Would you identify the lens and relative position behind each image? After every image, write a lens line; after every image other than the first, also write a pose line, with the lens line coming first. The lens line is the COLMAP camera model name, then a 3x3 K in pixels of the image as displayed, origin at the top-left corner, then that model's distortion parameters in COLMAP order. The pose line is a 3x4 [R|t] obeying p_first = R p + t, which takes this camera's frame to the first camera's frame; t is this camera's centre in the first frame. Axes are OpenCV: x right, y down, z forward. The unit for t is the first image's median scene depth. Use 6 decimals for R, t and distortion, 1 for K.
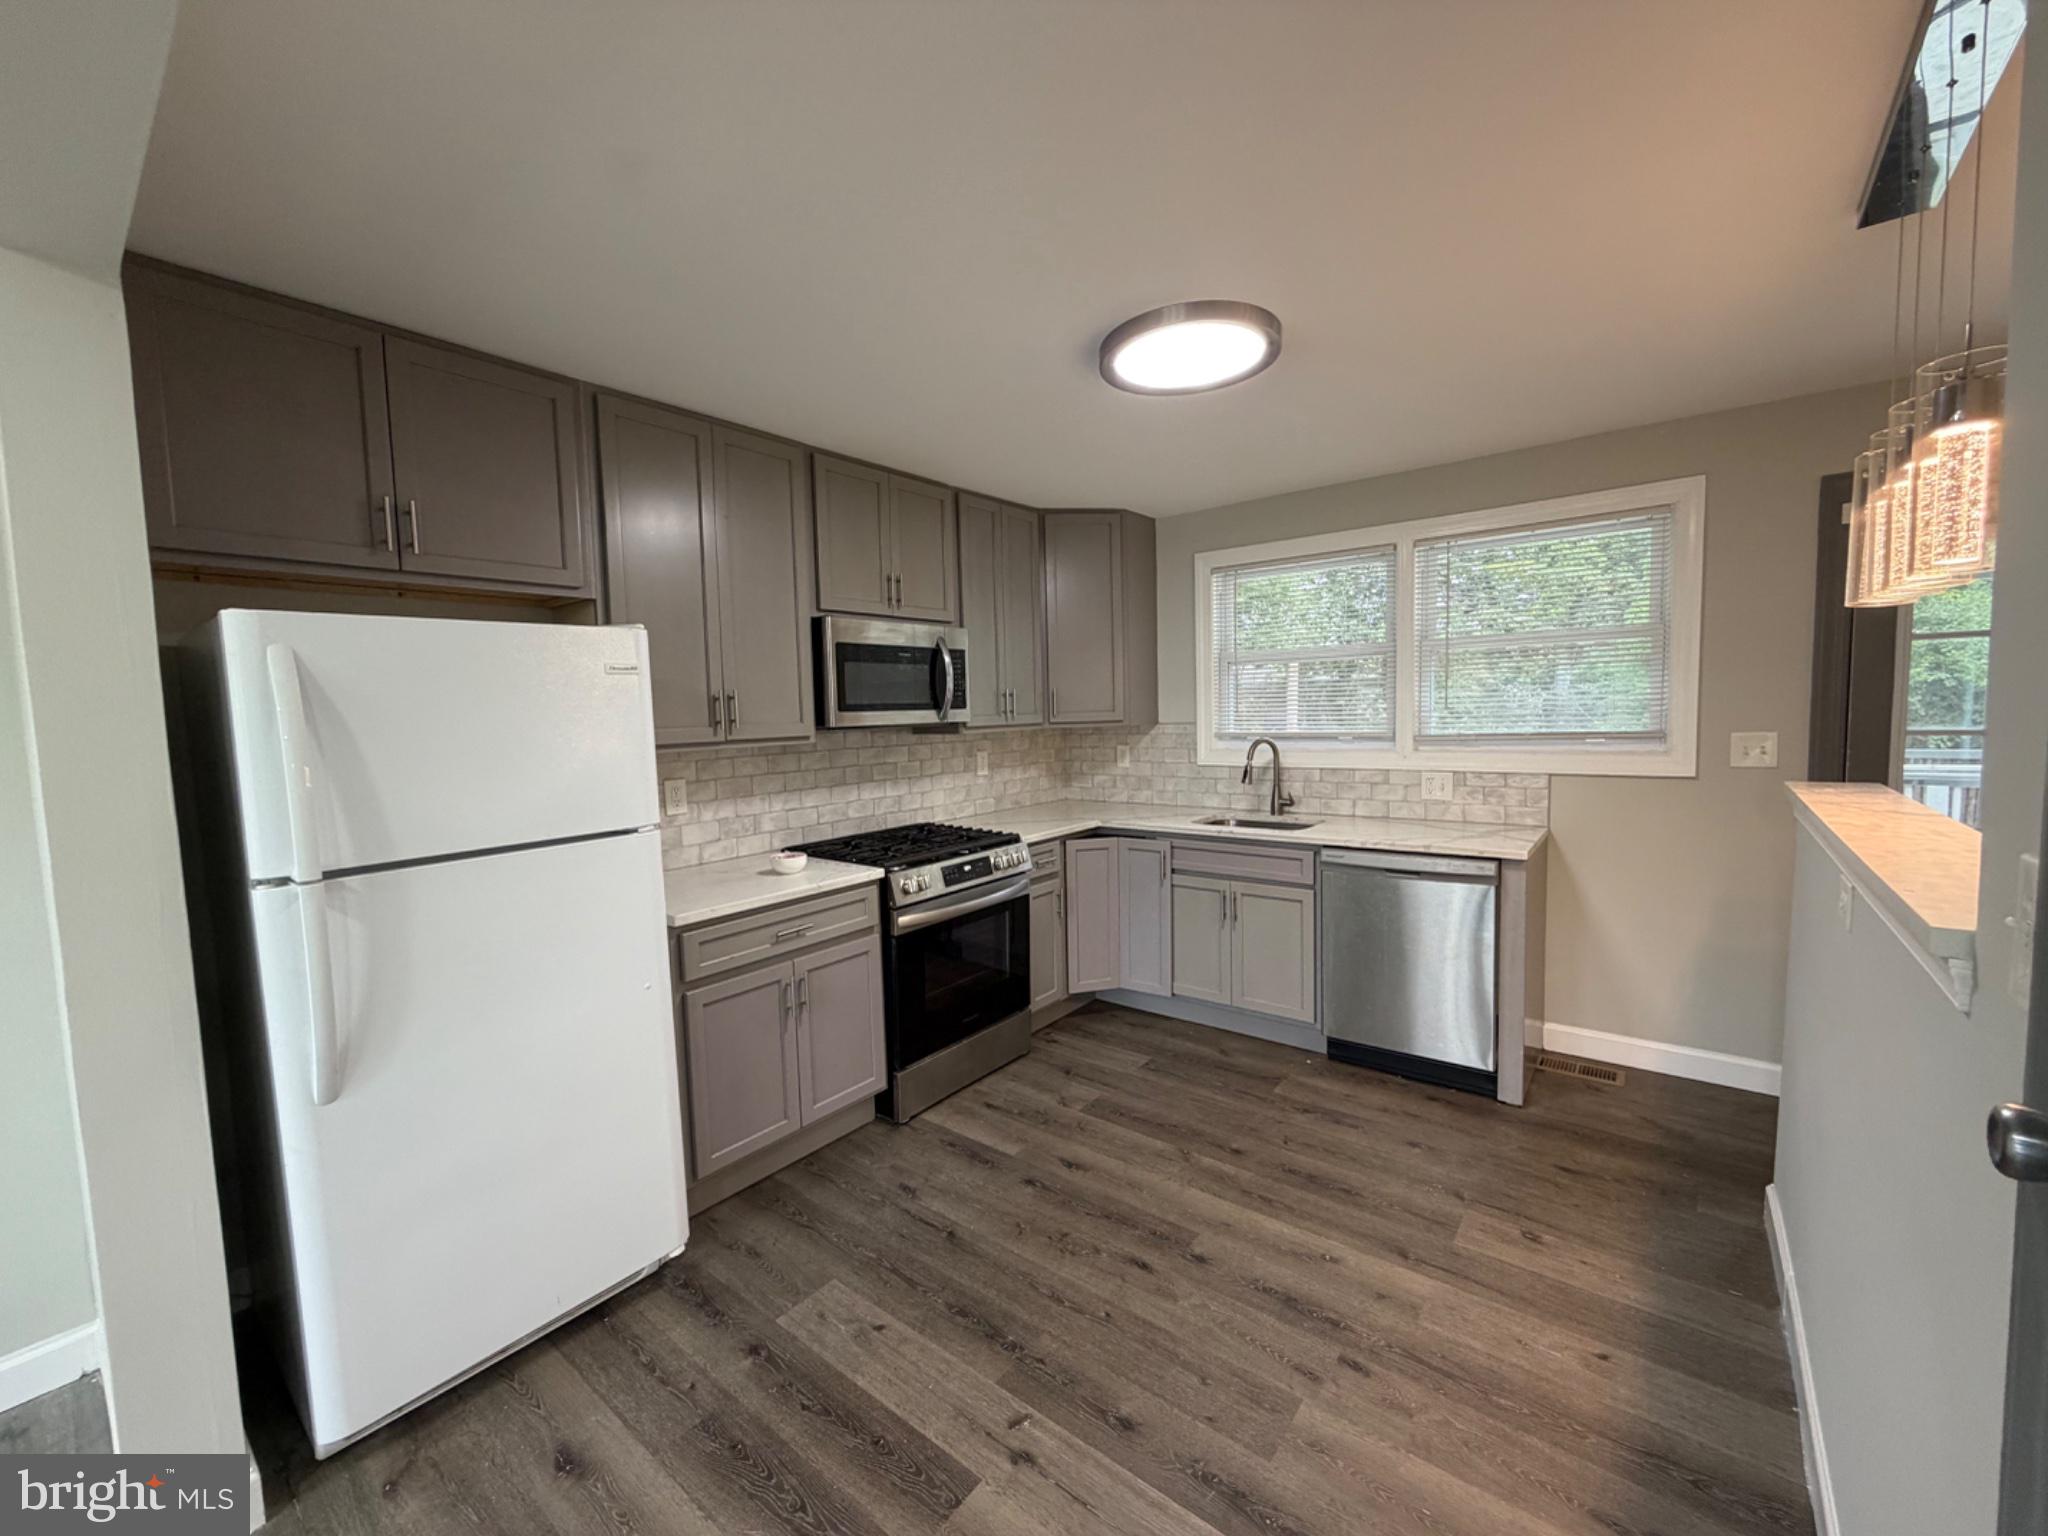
lens RADIAL K [[823.2, 0, 1014.7], [0, 823.2, 771.8], [0, 0, 1]] dist [0.001251, -0.000154]
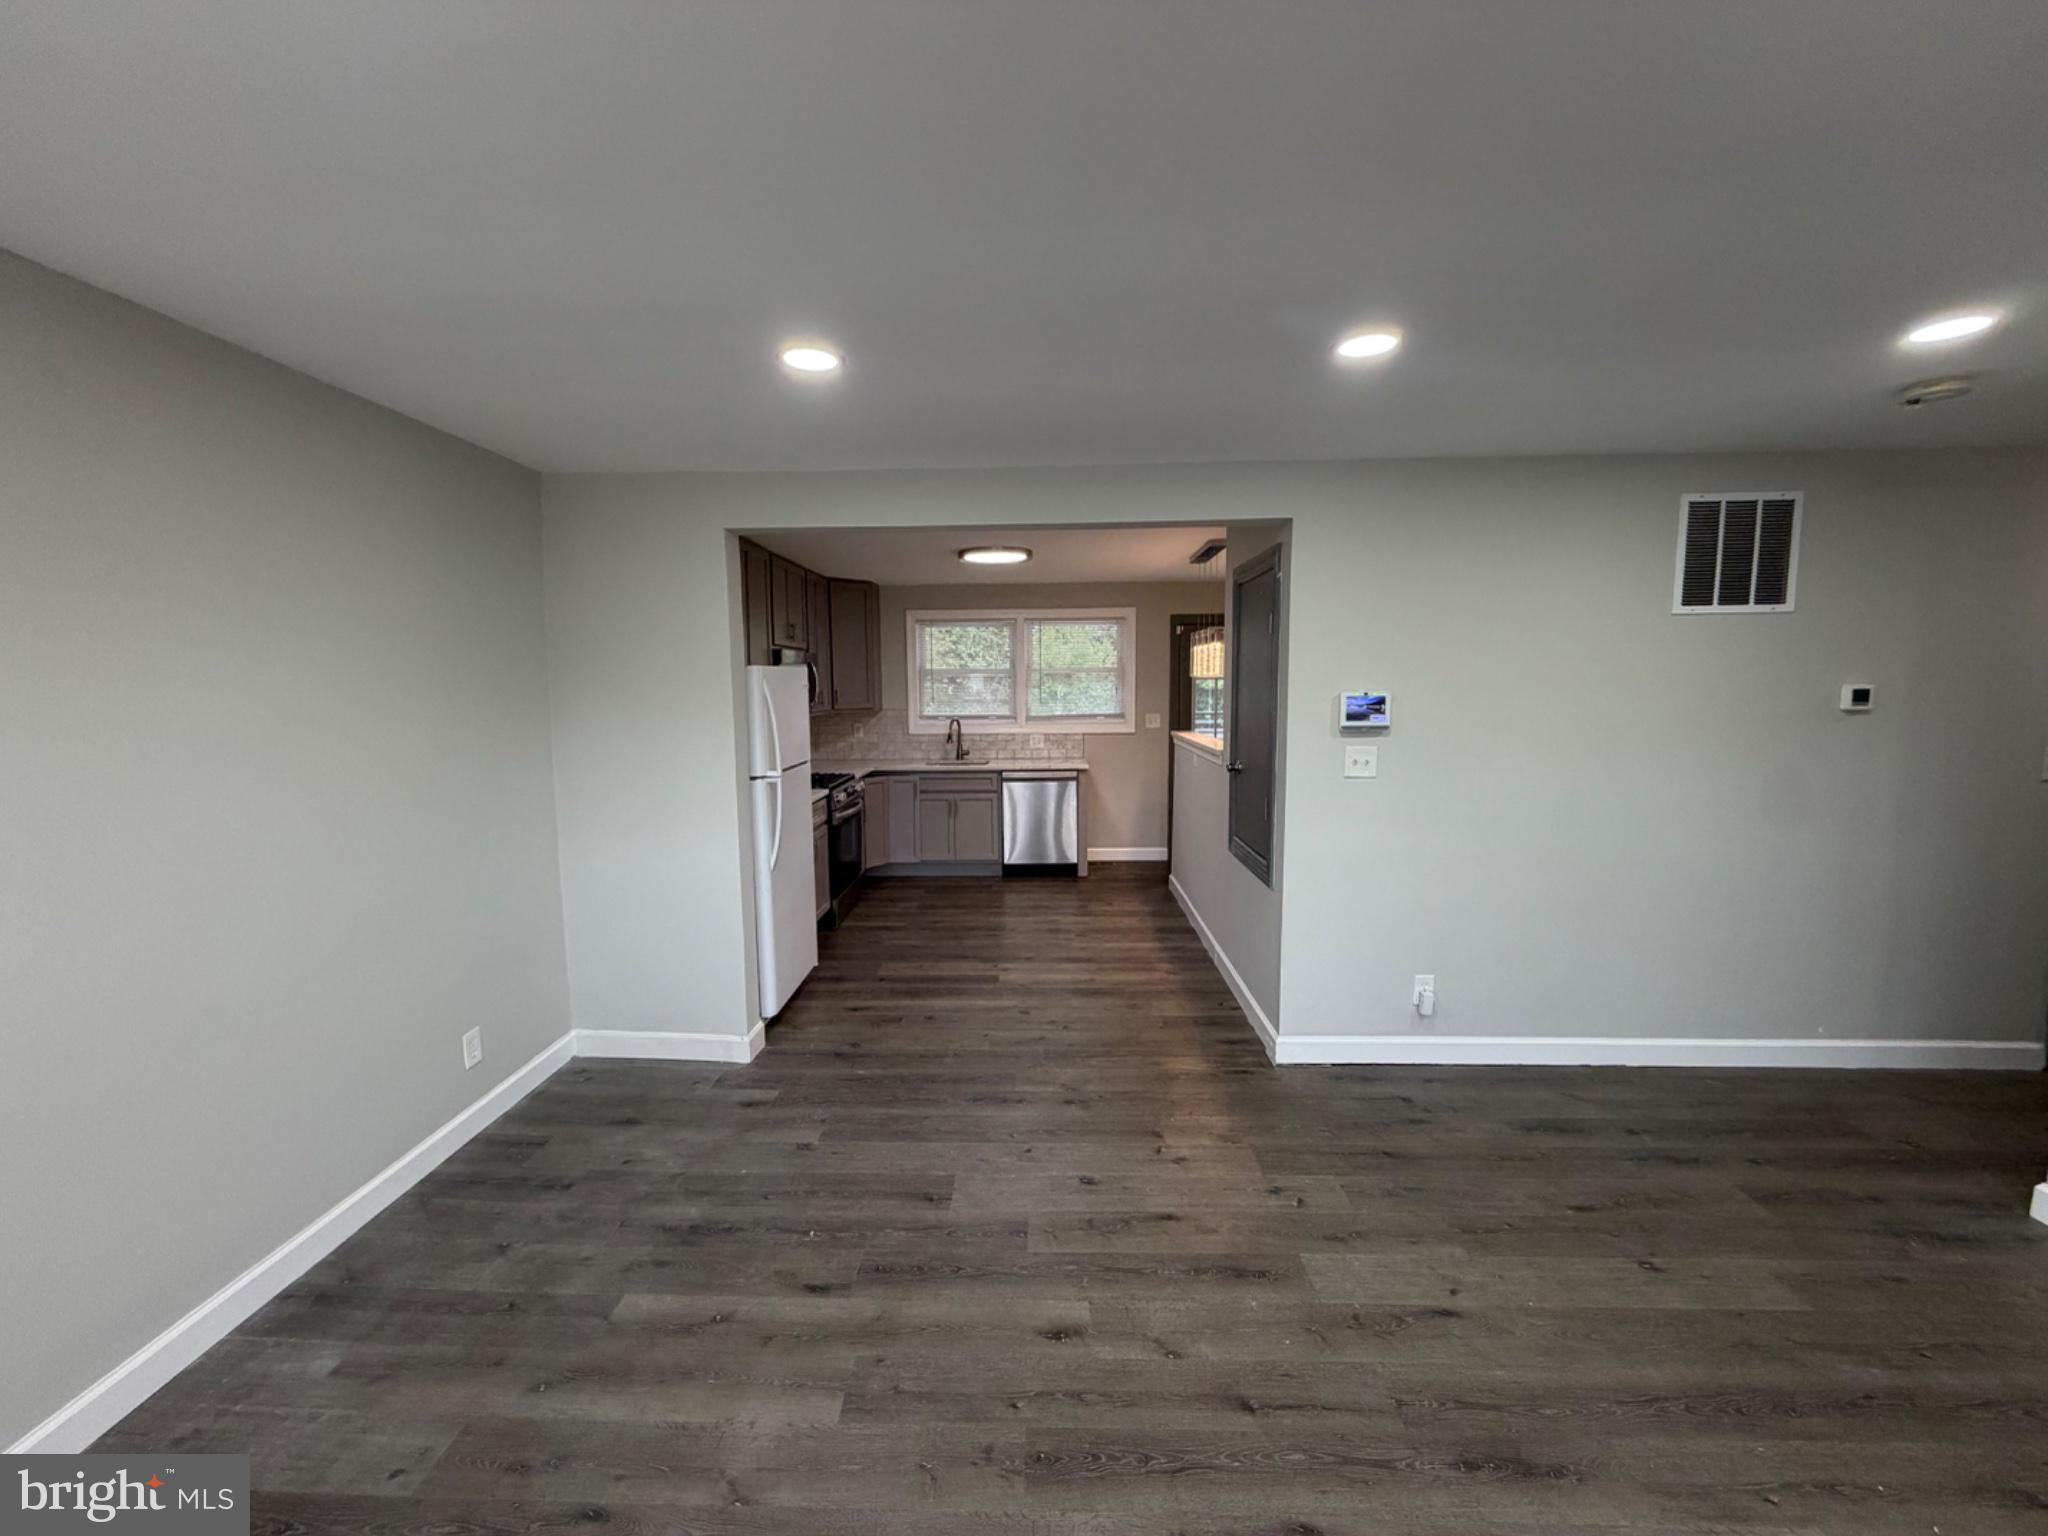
lens RADIAL K [[823.2, 0, 1025.1], [0, 823.2, 768.3], [0, 0, 1]] dist [0.001251, -0.000154]
pose [[0.792444, -0.043052, 0.608424, -0.815258], [0.032312, 0.999068, 0.028609, 0.027498], [-0.609088, -0.003012, 0.793097, -0.645049]]
